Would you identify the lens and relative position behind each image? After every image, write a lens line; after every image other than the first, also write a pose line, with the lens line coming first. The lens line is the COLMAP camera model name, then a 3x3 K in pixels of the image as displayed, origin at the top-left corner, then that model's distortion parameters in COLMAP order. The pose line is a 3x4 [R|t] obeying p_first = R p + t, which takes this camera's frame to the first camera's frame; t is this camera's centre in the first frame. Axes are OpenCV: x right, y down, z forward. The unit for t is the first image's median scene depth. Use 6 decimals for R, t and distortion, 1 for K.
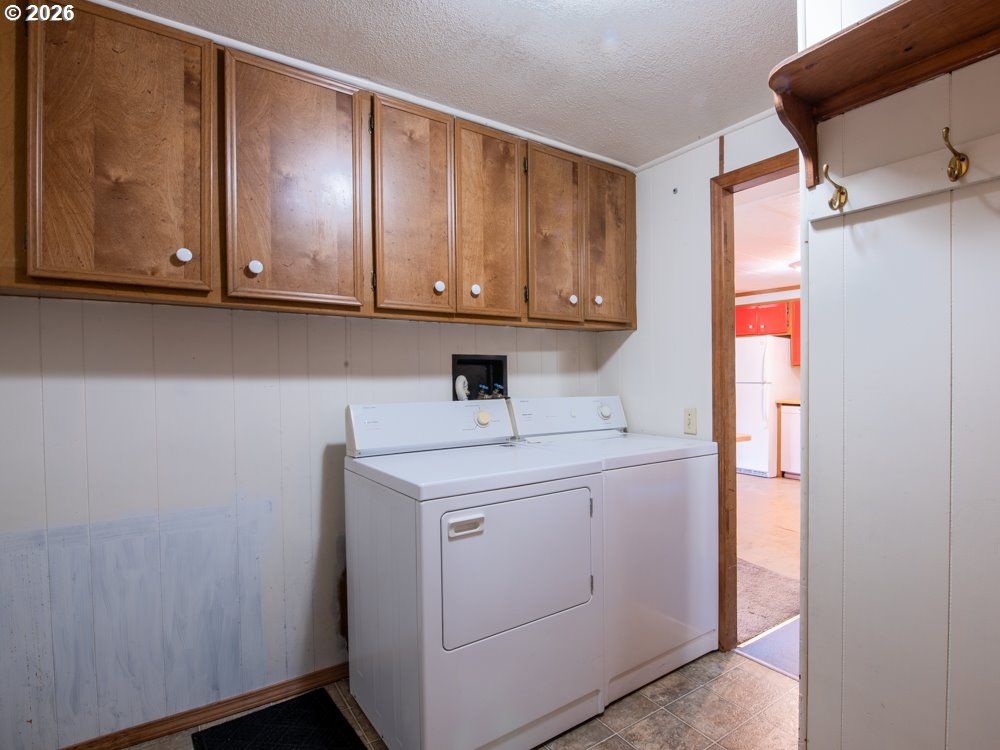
lens RADIAL K [[480.1, 0, 495.6], [0, 480.1, 388.8], [0, 0, 1]] dist [-0.019800, -0.000959]
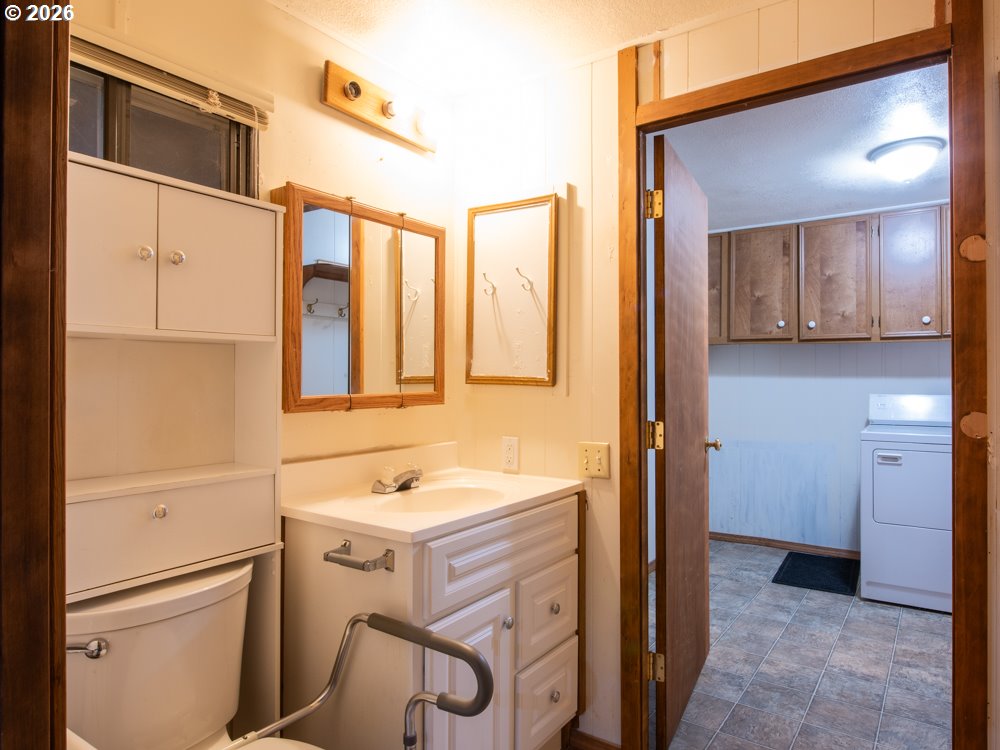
lens RADIAL K [[608.5, 0, 499.8], [0, 608.5, 370.5], [0, 0, 1]] dist [0.001532, -0.000233]
pose [[0.282147, -0.001974, -0.959369, 1.588411], [-0.022910, 0.999699, -0.008794, -0.000798], [0.959097, 0.024460, 0.282017, -1.003330]]
